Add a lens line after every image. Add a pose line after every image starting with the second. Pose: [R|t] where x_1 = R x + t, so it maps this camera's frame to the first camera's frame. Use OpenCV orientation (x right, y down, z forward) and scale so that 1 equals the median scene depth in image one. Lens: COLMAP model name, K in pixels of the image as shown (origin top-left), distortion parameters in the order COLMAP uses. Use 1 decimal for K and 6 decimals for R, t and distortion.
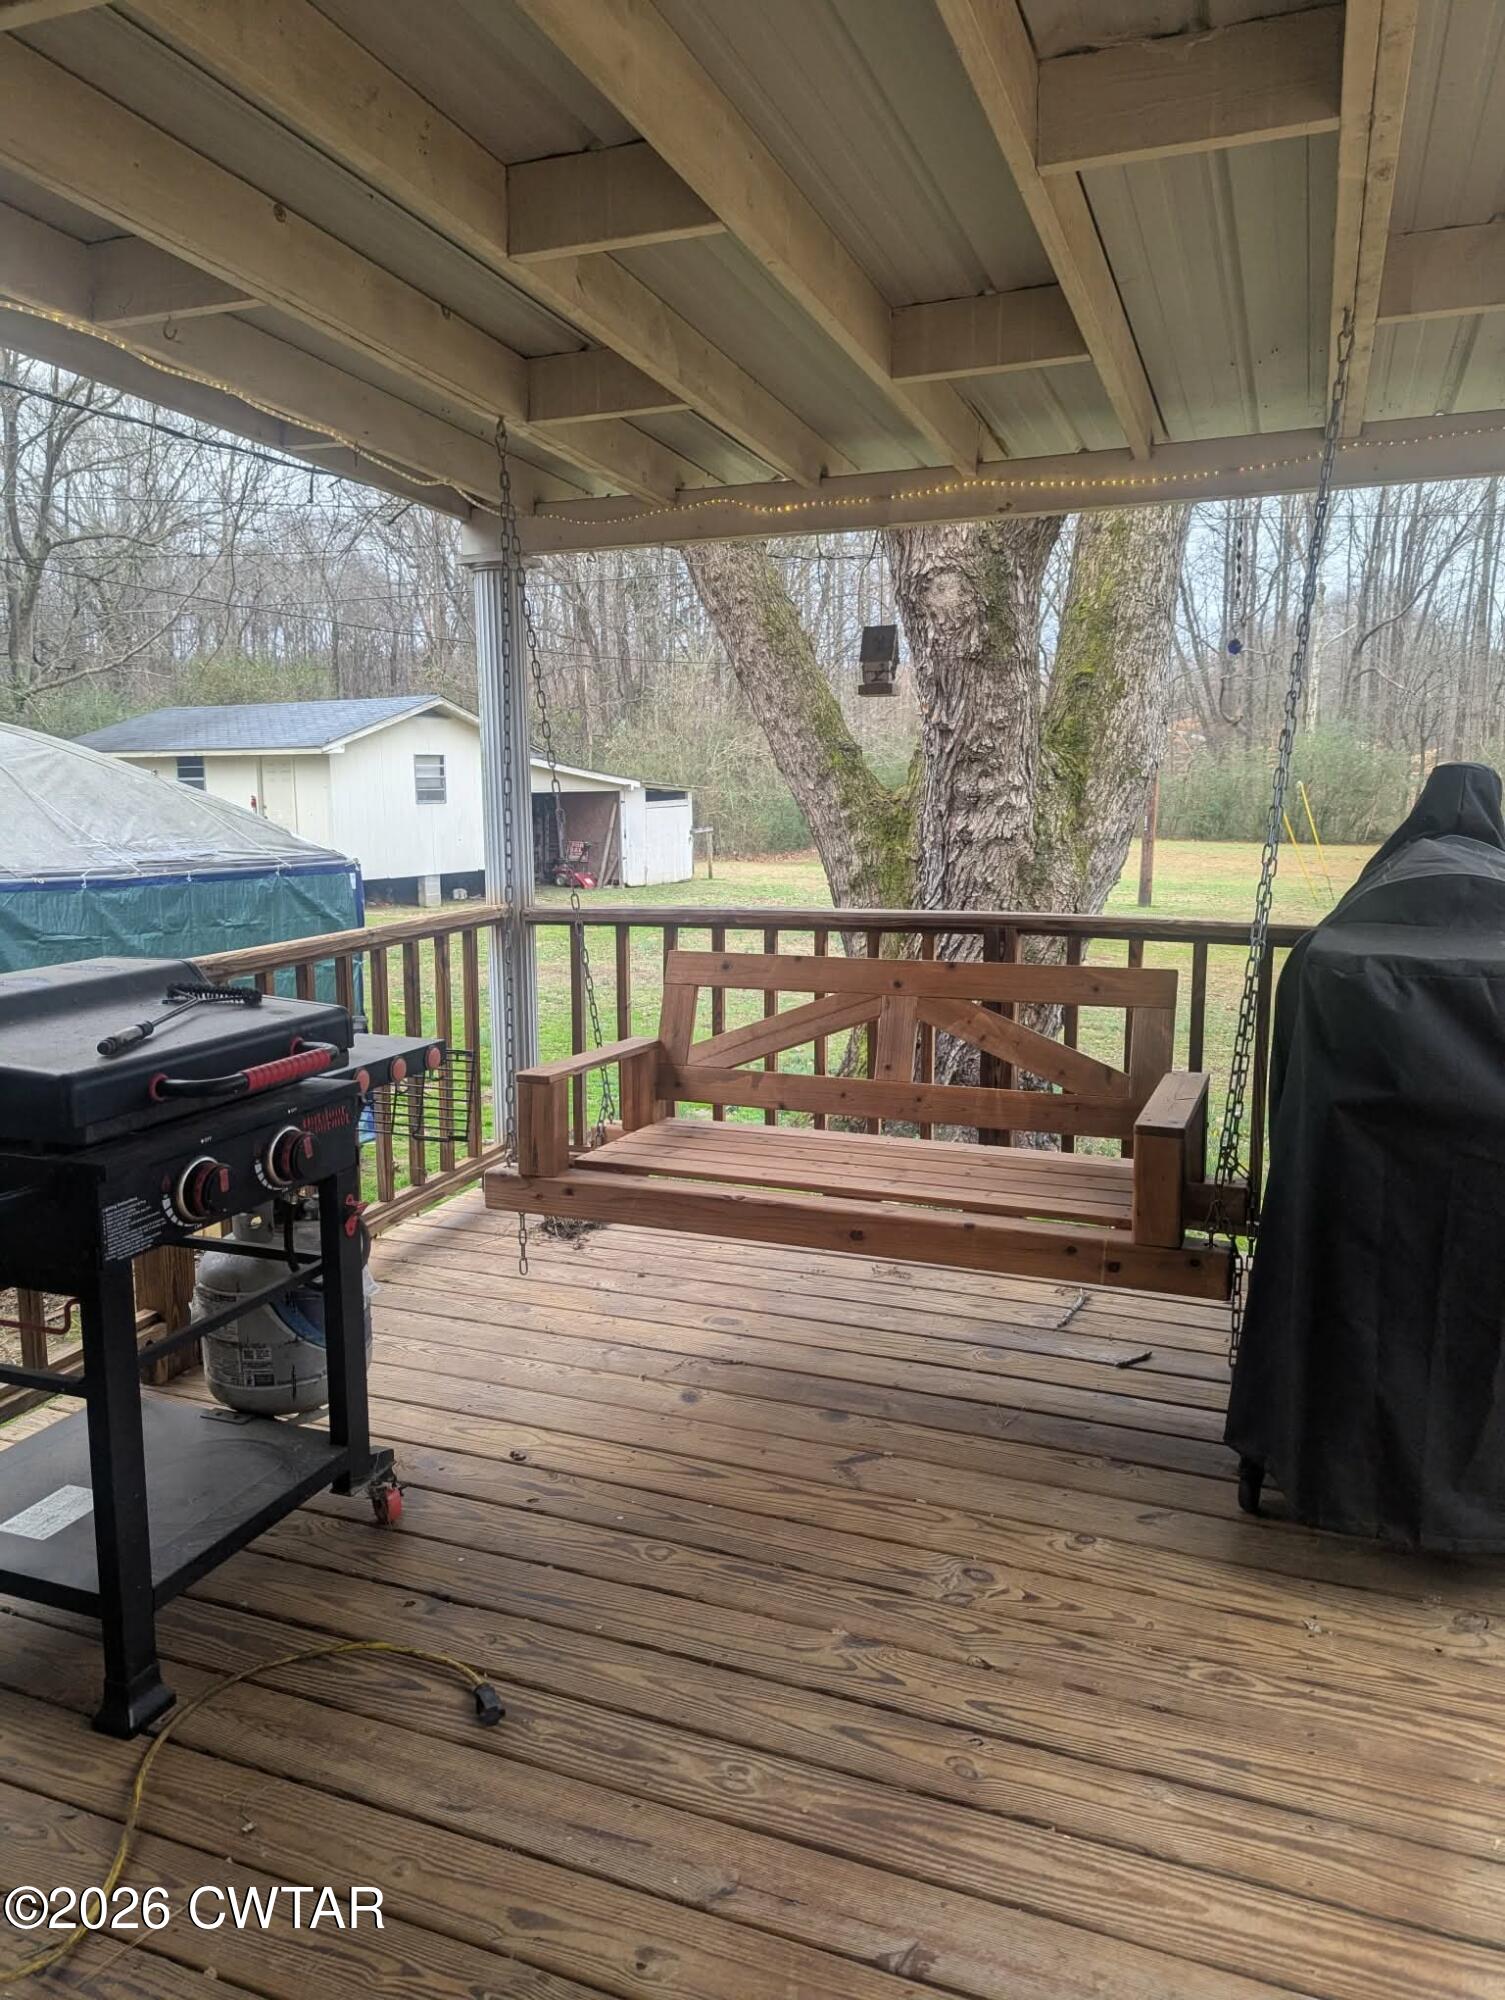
lens RADIAL K [[1410.4, 0, 738.9], [0, 1410.4, 1004.7], [0, 0, 1]] dist [0.058178, -0.050993]
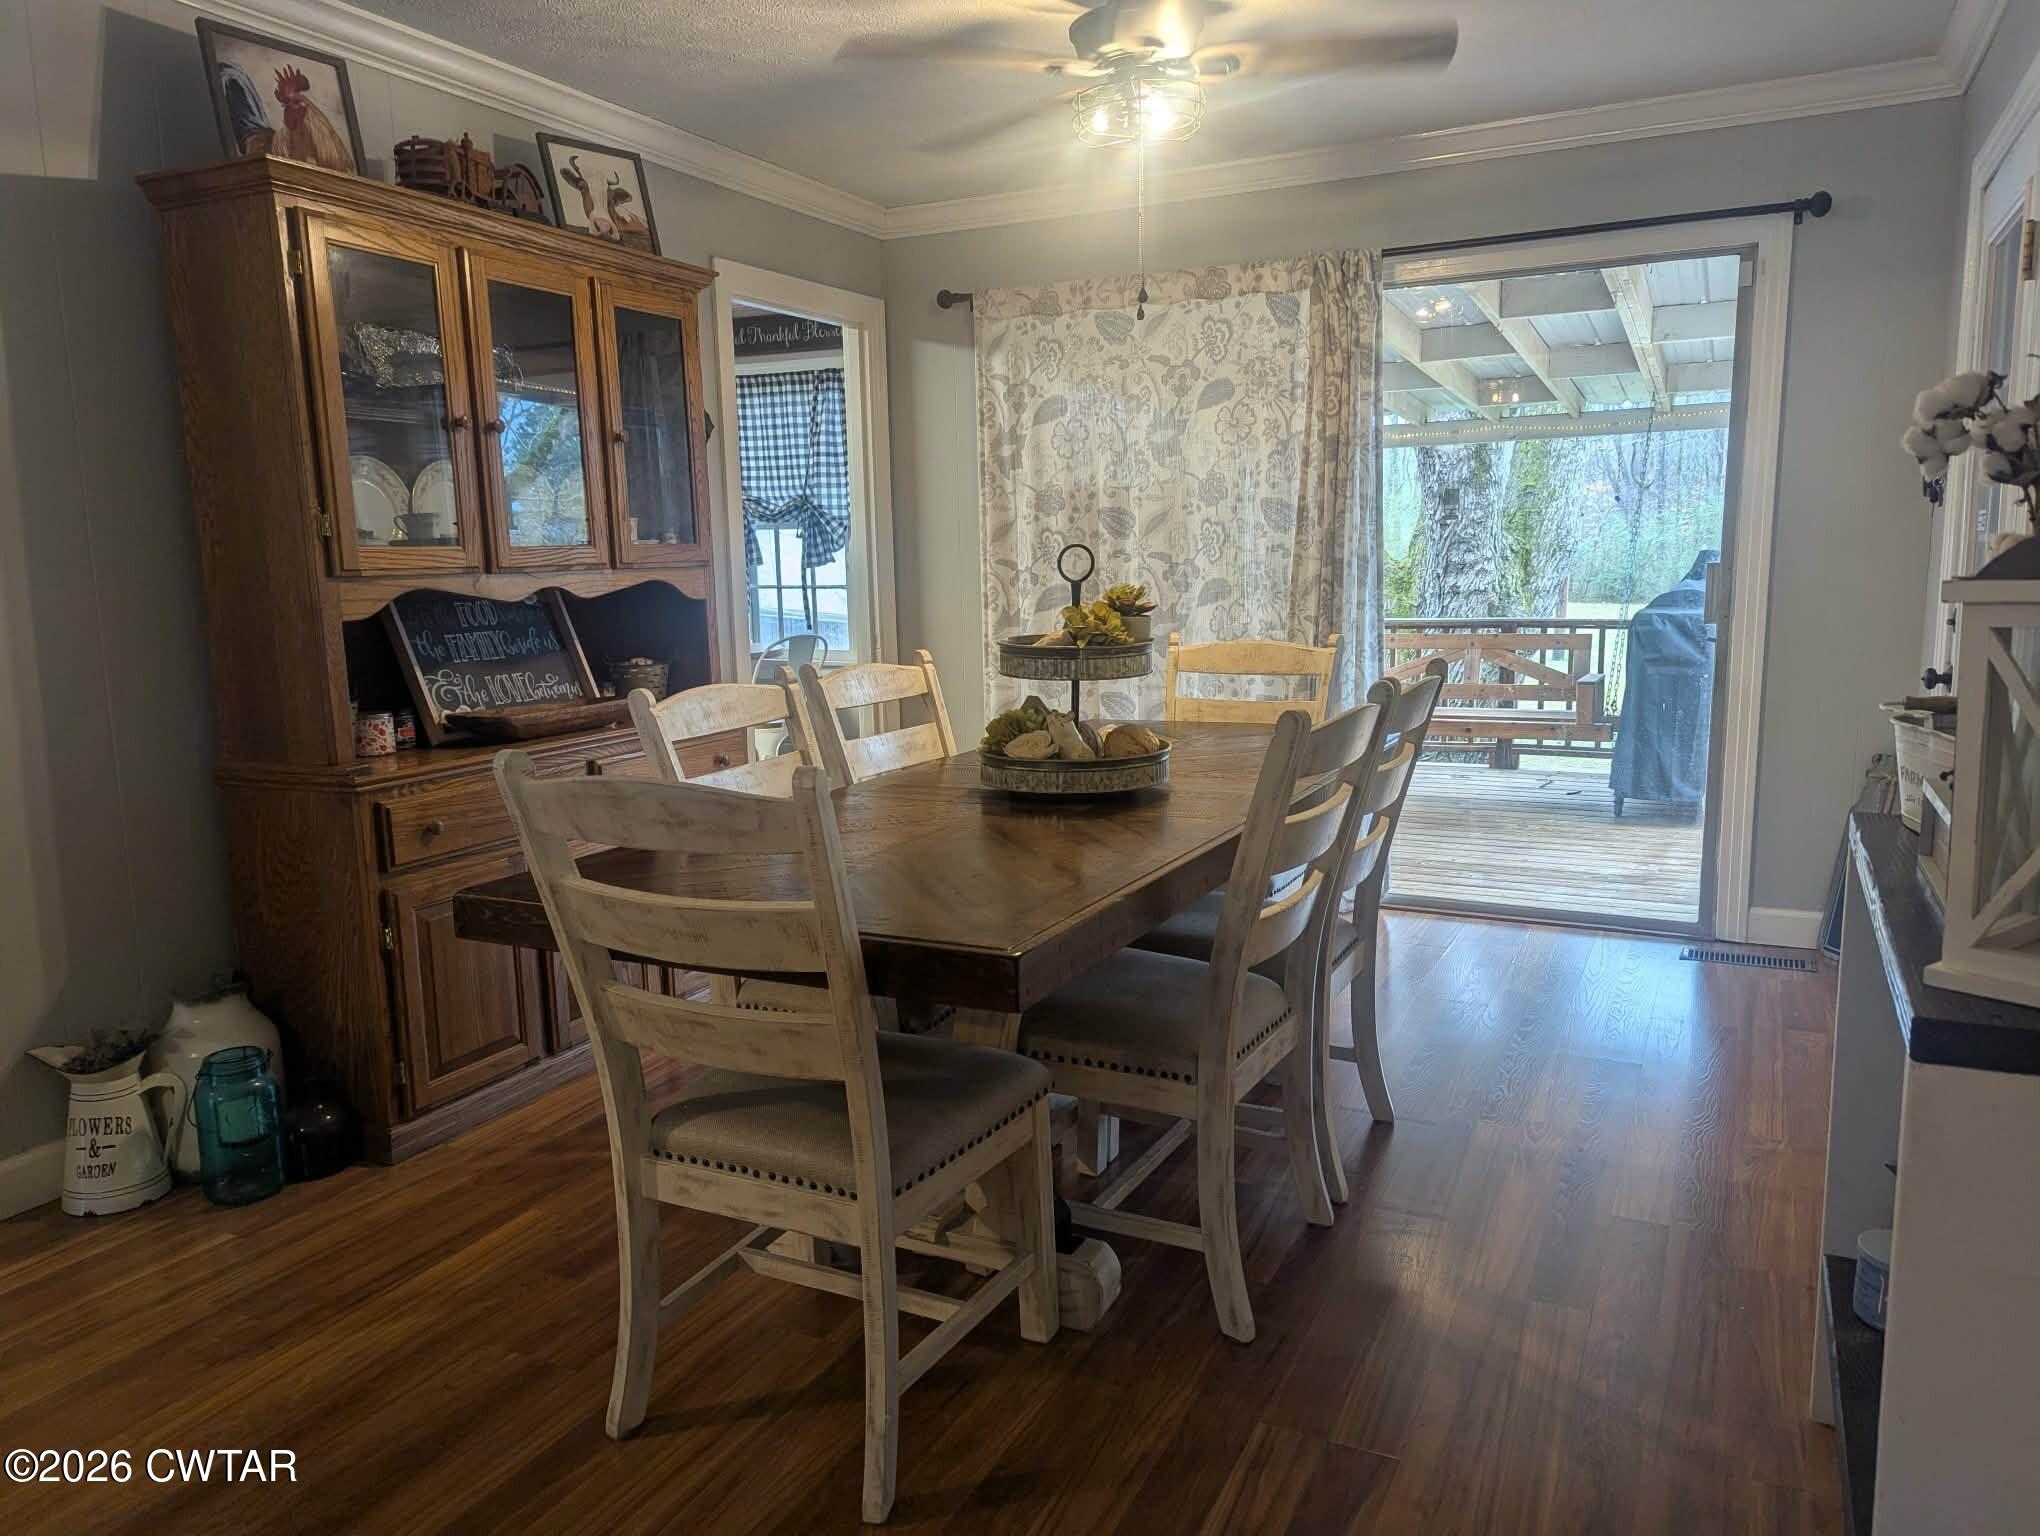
lens RADIAL K [[1438.6, 0, 1020.0], [0, 1438.6, 771.3], [0, 0, 1]] dist [0.058178, -0.050993]
pose [[0.997256, -0.002253, -0.073990, -0.425456], [0.001872, 0.999985, -0.005225, 0.192049], [0.074000, 0.005072, 0.997245, -1.358421]]
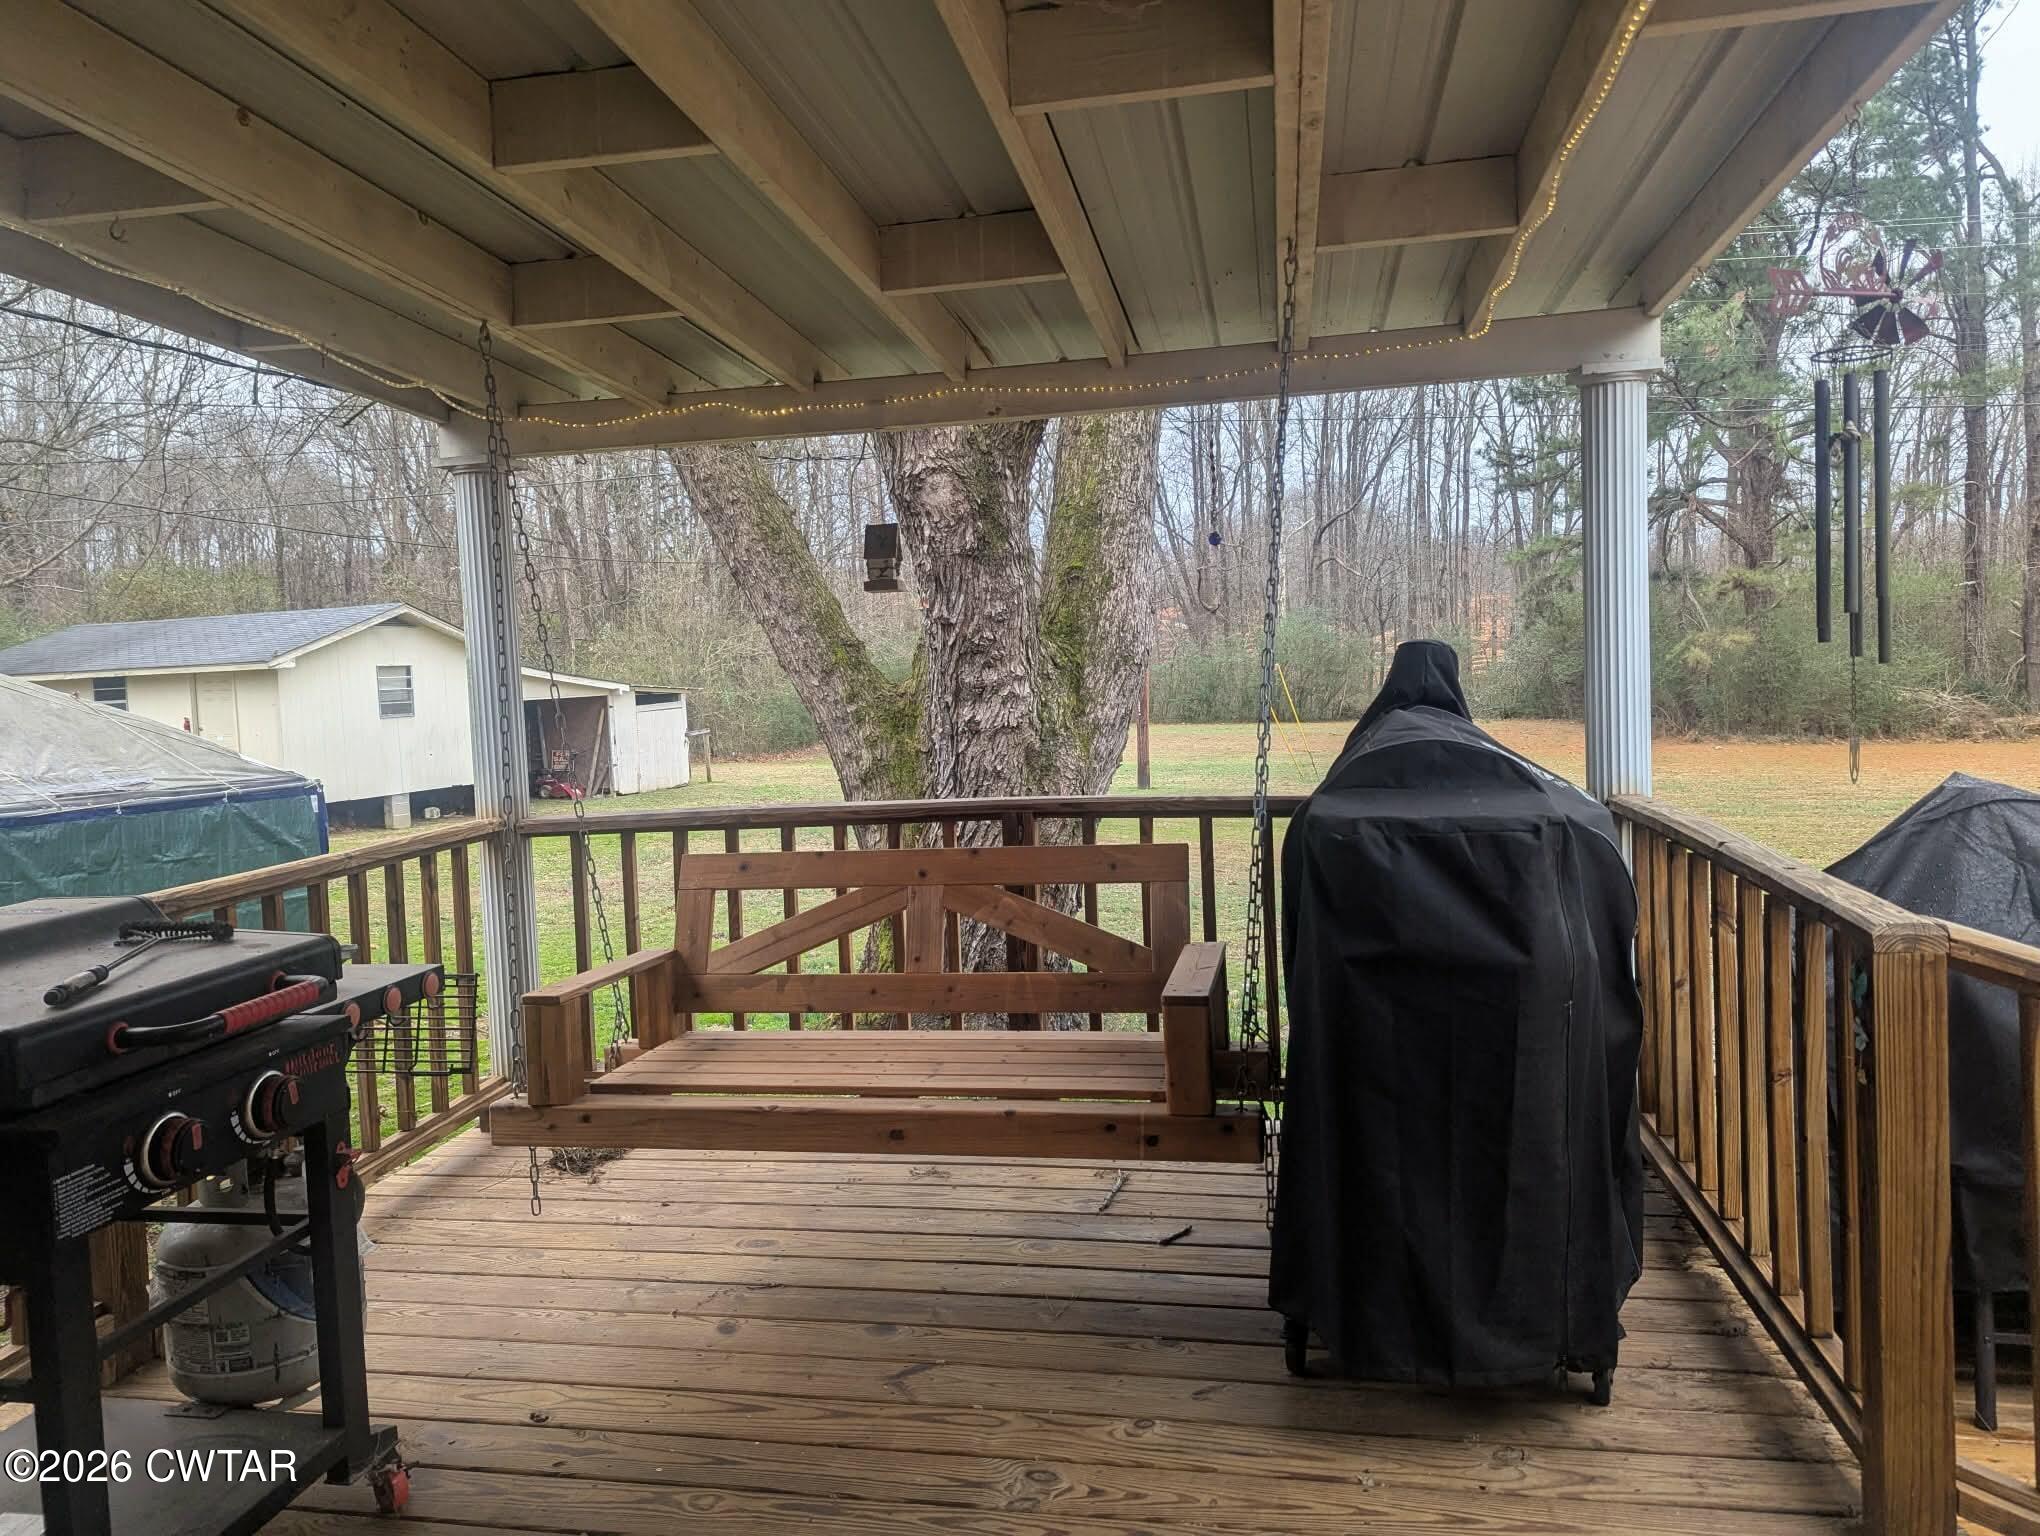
lens RADIAL K [[1438.6, 0, 1011.2], [0, 1438.6, 766.2], [0, 0, 1]] dist [0.058178, -0.050993]
pose [[0.981374, -0.047126, 0.186239, -0.010582], [0.064573, 0.993959, -0.088751, 0.003556], [-0.180931, 0.099124, 0.978488, -0.012661]]
